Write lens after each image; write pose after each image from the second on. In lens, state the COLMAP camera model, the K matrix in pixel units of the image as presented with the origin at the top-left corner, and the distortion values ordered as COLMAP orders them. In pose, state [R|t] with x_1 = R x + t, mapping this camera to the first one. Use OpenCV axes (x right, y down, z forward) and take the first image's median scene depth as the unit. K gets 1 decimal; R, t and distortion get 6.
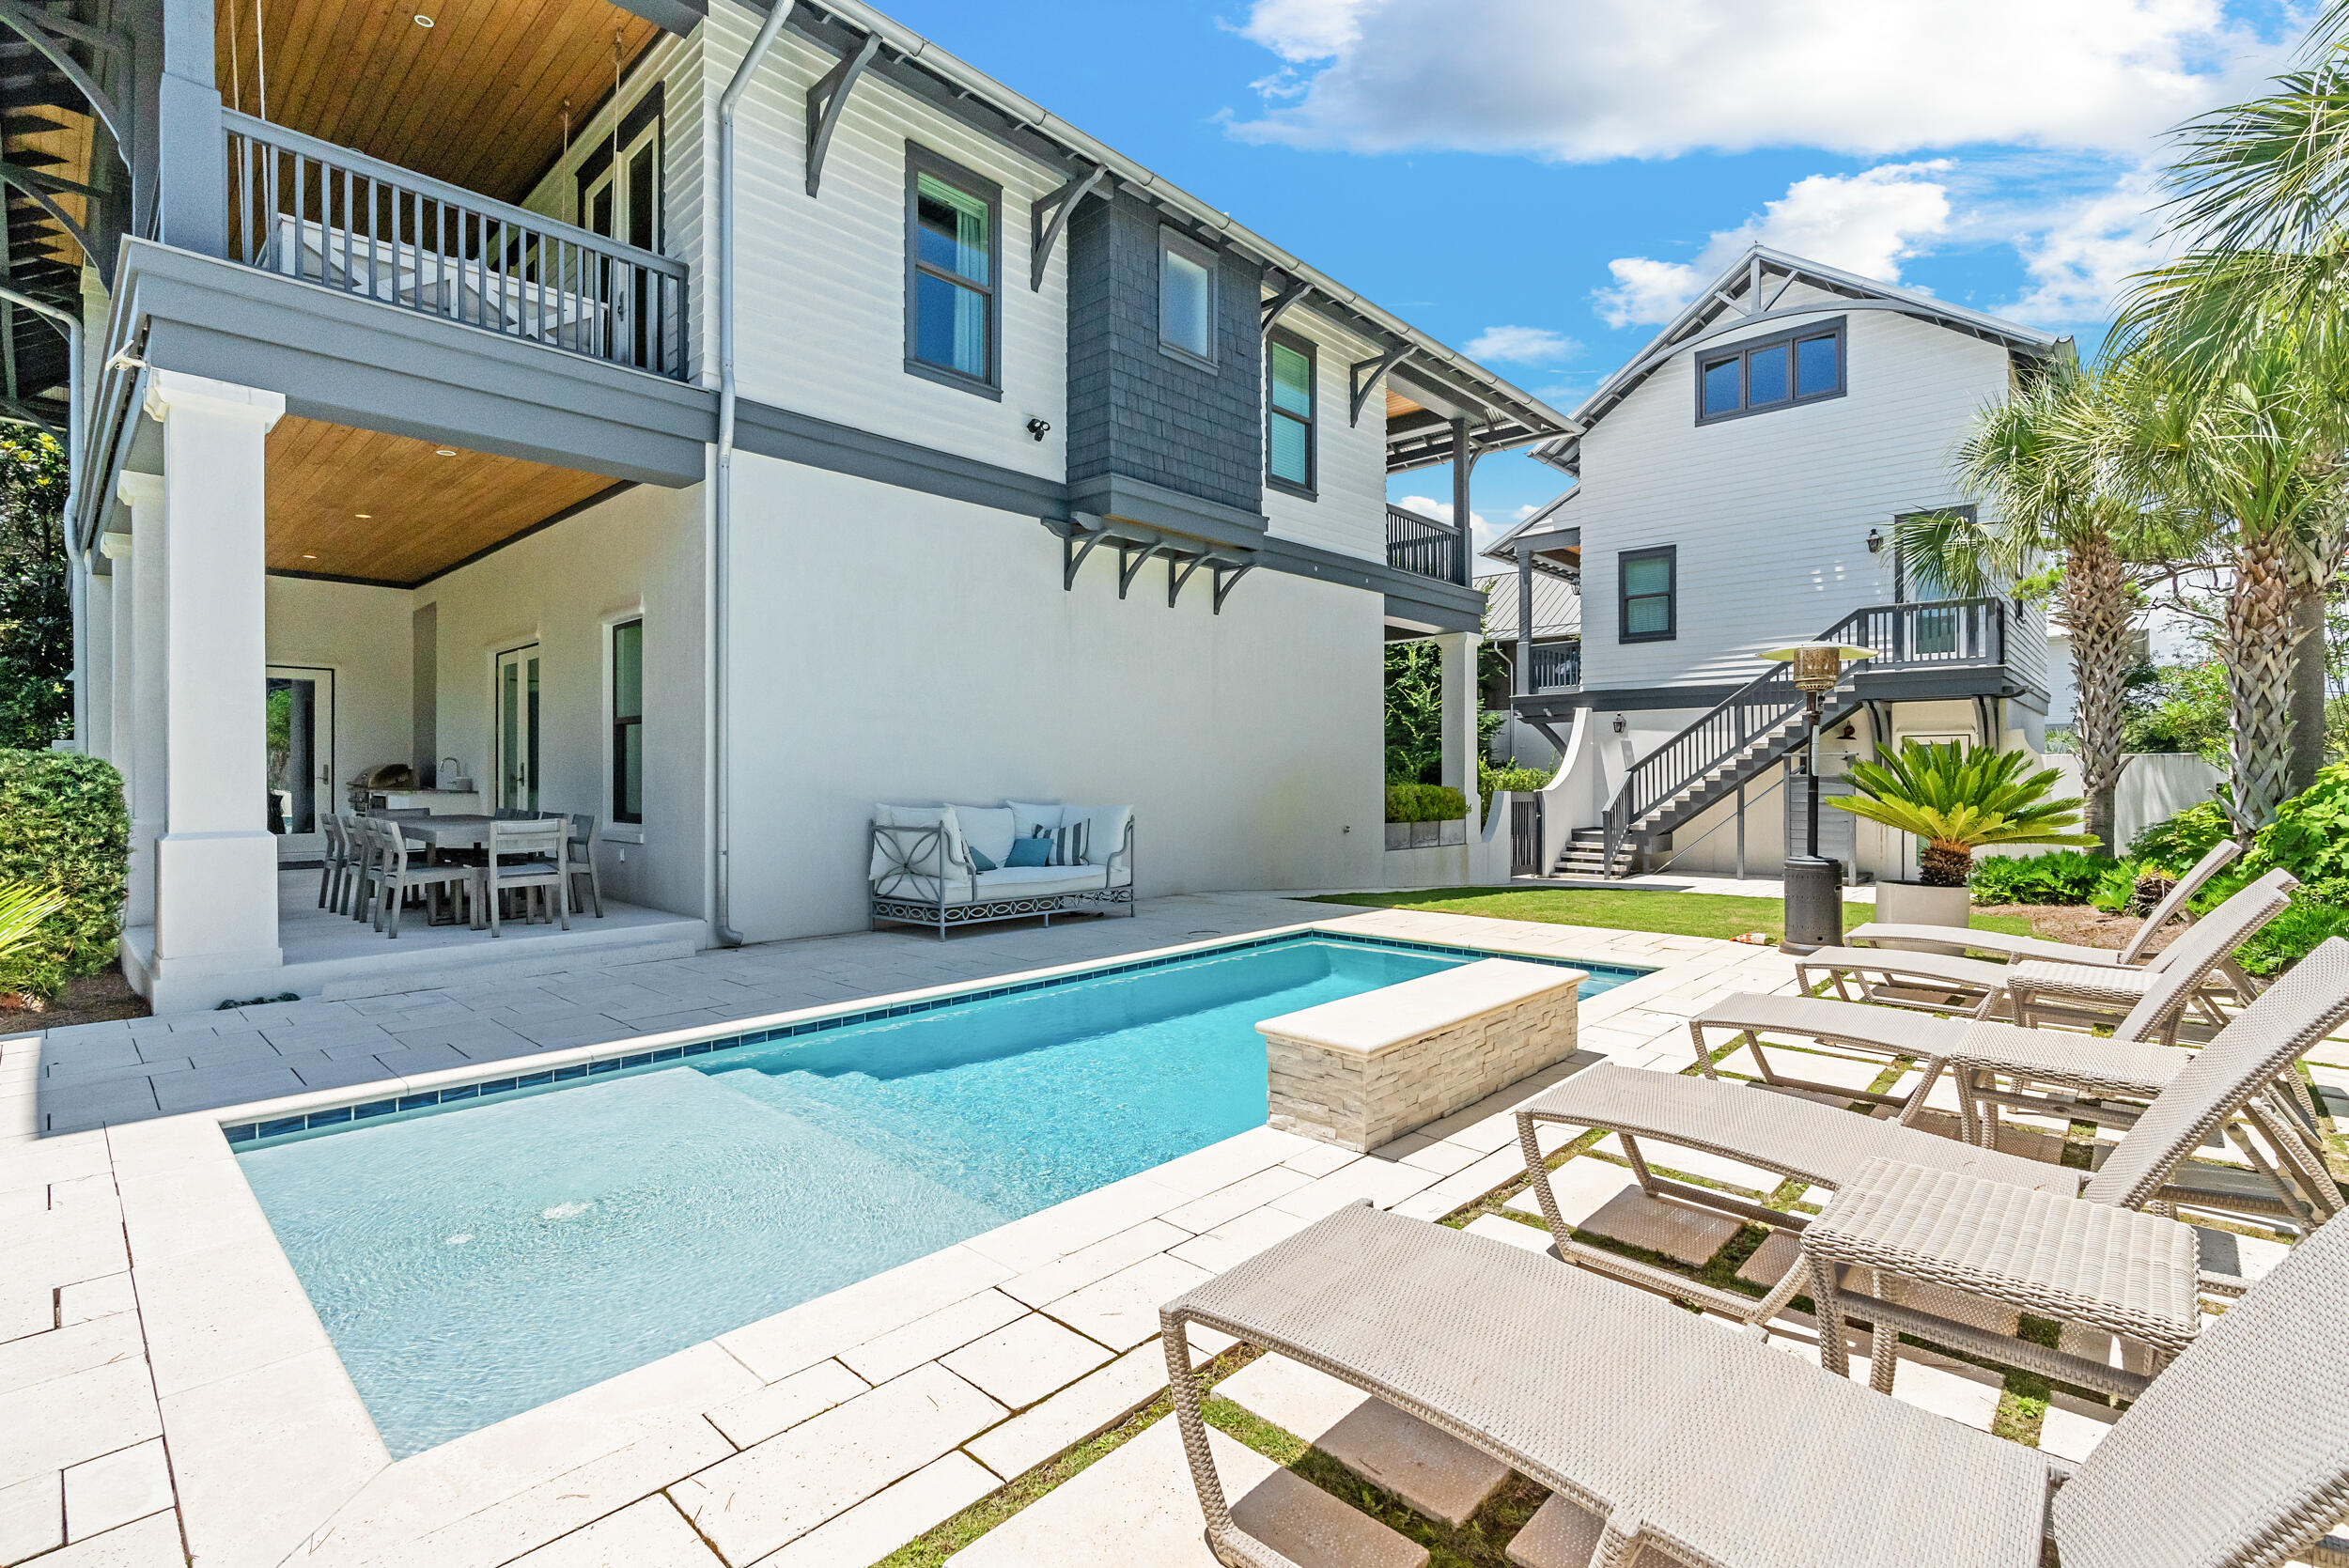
lens RADIAL K [[1066.4, 0, 1201.7], [0, 1066.4, 771.8], [0, 0, 1]] dist [-0.000402, 0.000290]
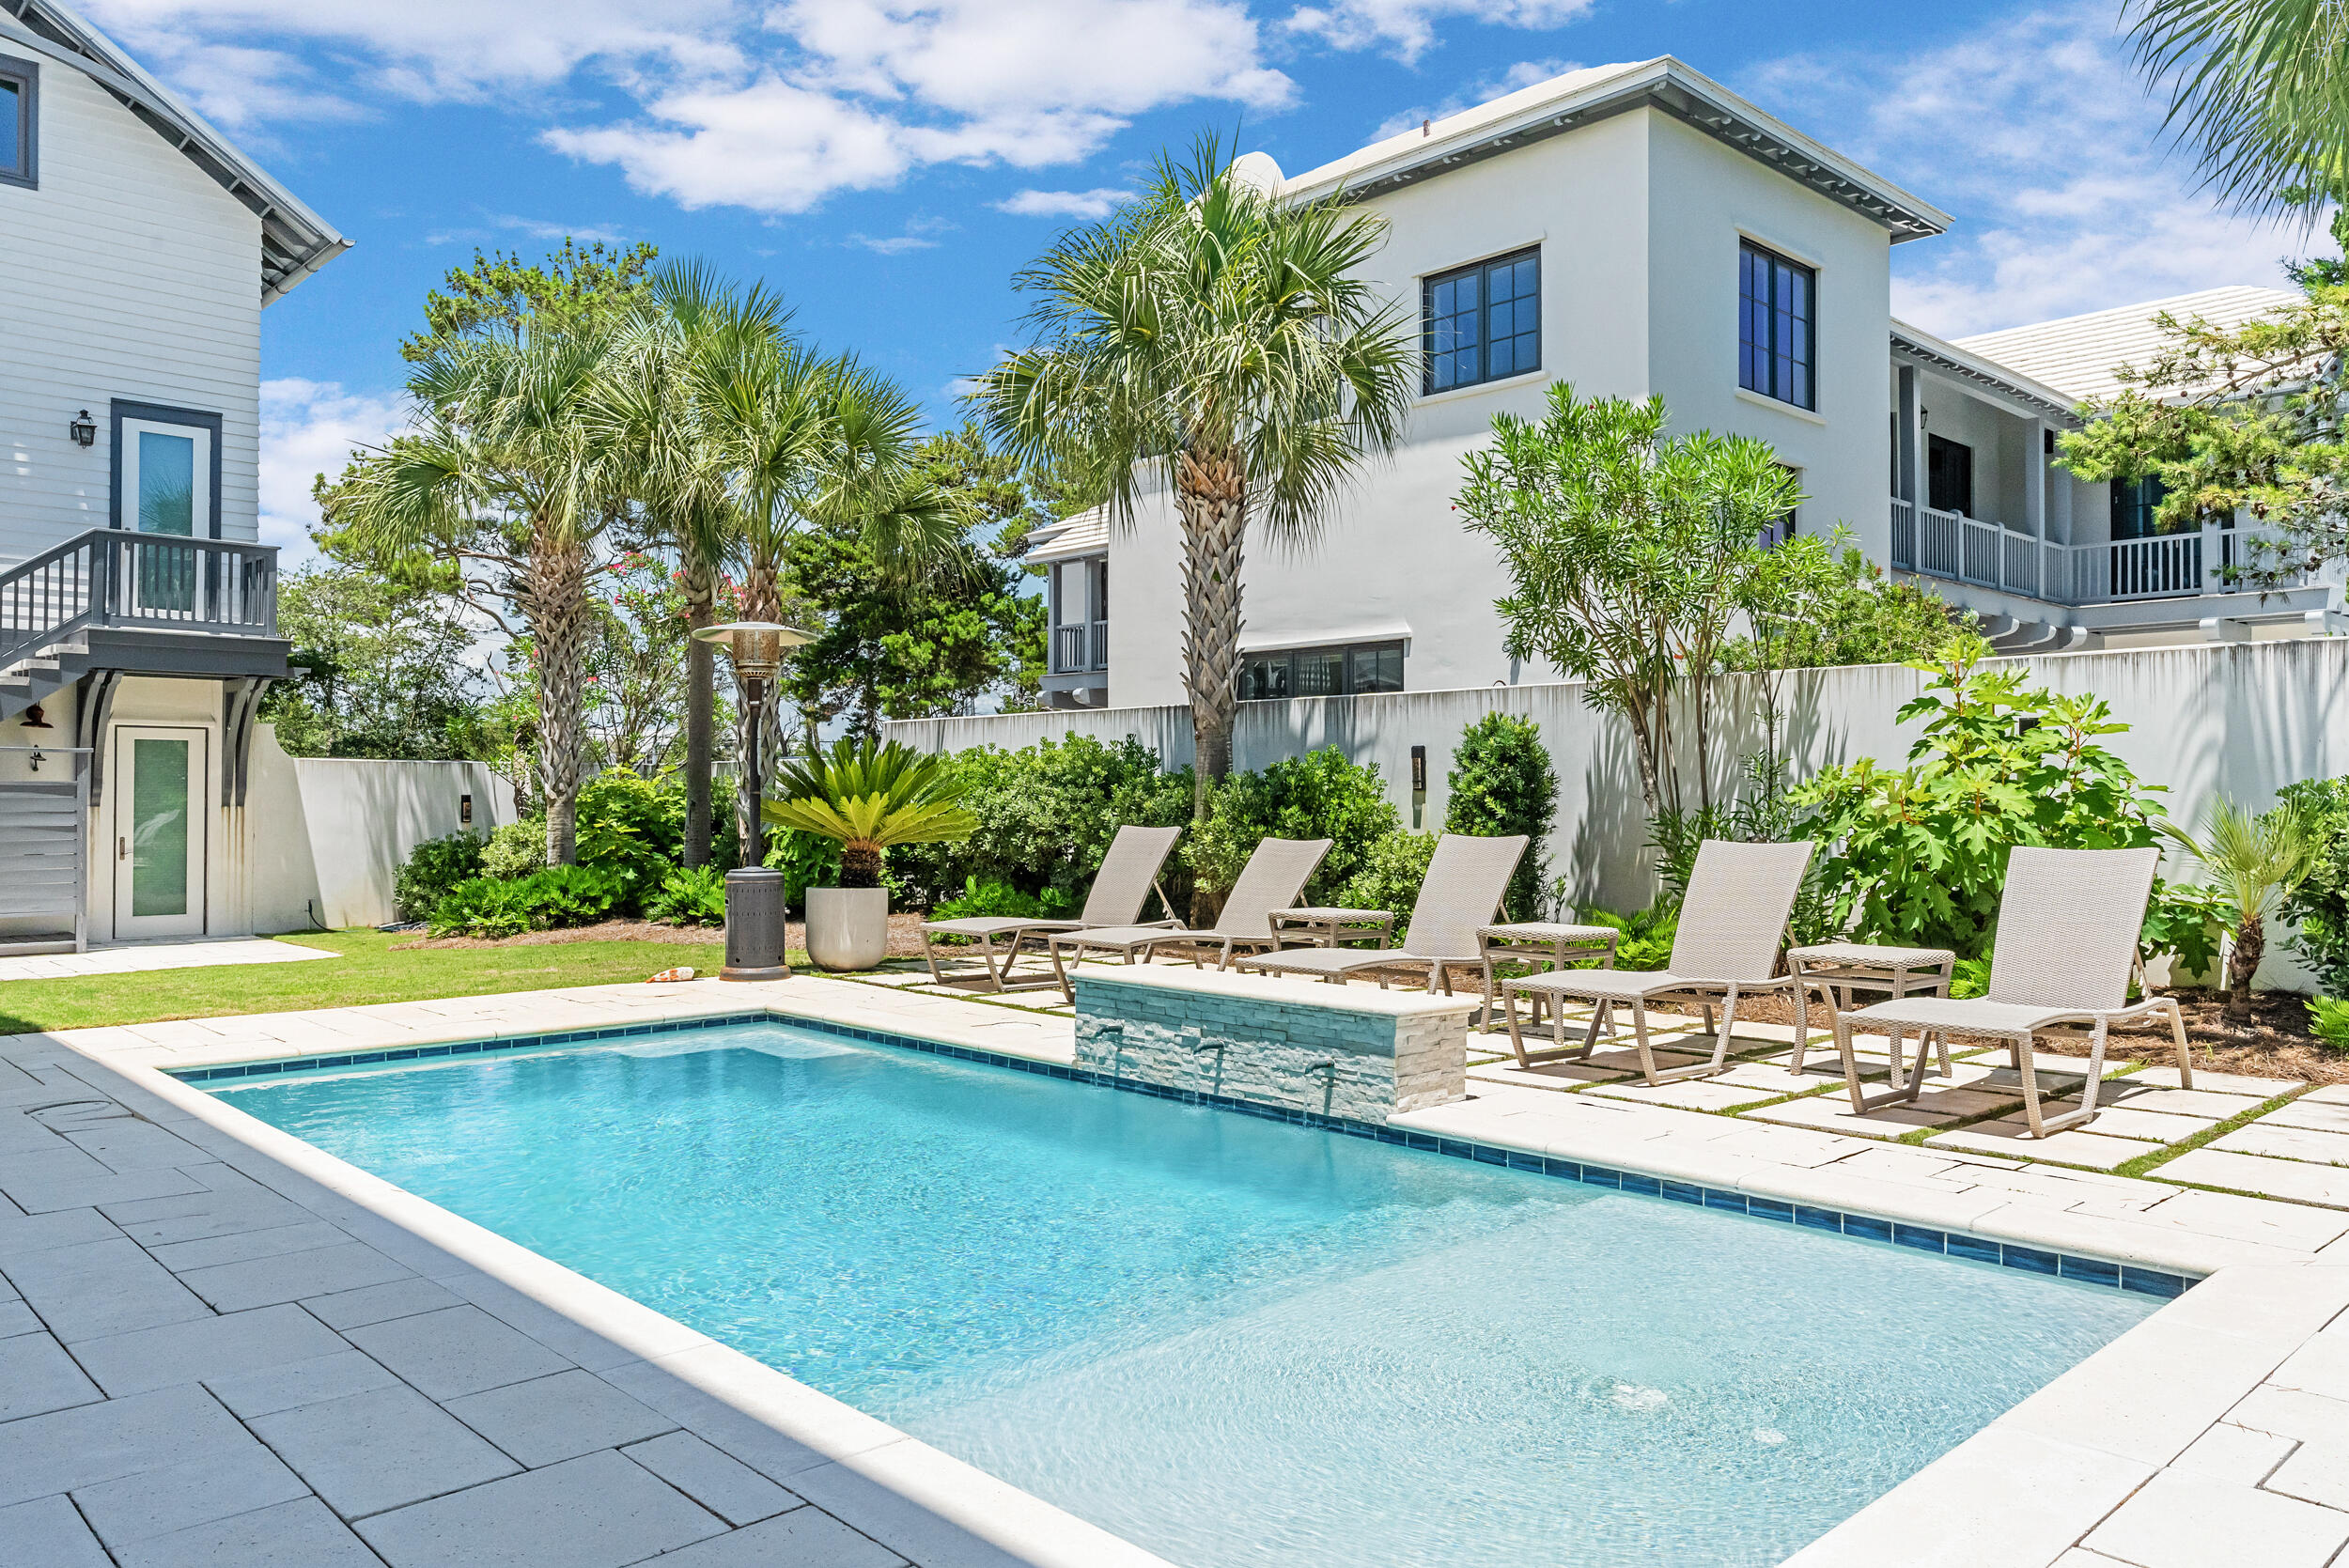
lens RADIAL K [[1658.2, 0, 1174.5], [0, 1658.2, 784.0], [0, 0, 1]] dist [-0.001212, -0.004252]
pose [[0.068068, 0.009156, 0.997639, -0.348820], [-0.004648, 0.999950, -0.008860, 0.009906], [-0.997670, -0.004034, 0.068107, 0.258746]]
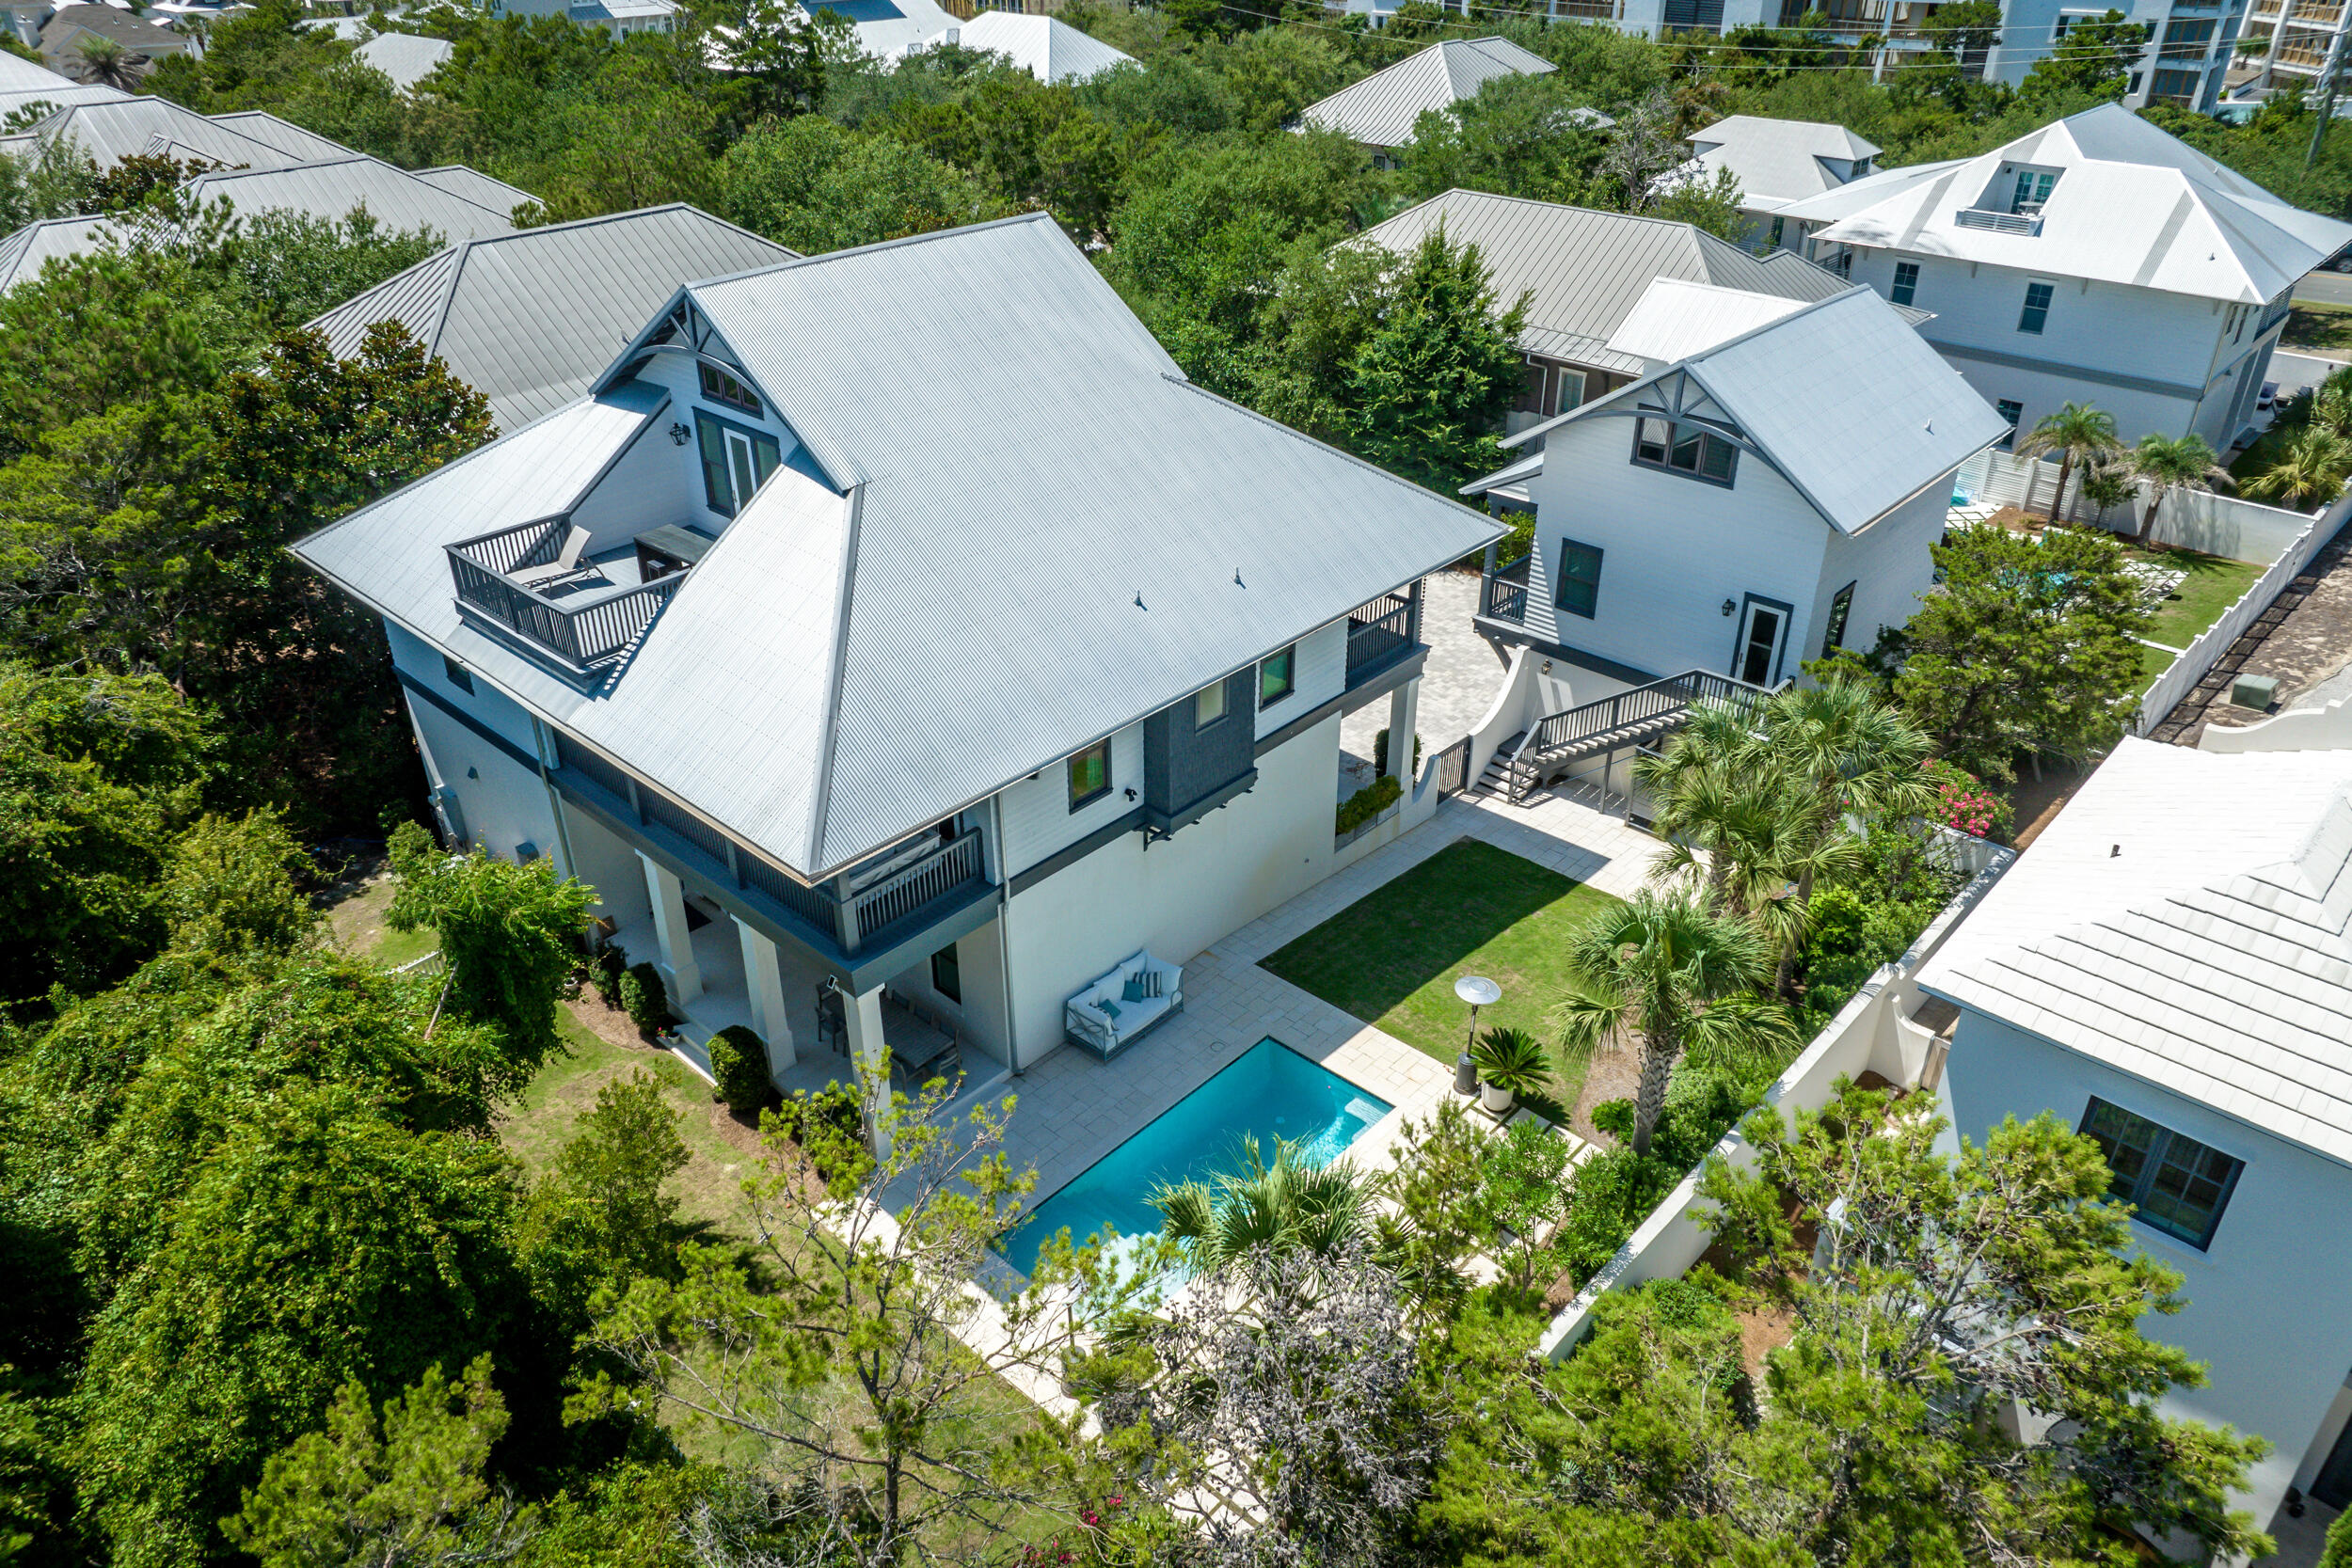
lens RADIAL K [[1622.3, 0, 1176.0], [0, 1622.3, 784.0], [0, 0, 1]] dist [-0.002683, -0.001629]
pose [[0.999986, -0.001454, -0.005109, -0.037363], [0.003846, 0.861524, 0.507703, -1.056633], [0.003663, -0.507715, 0.861517, -0.839927]]
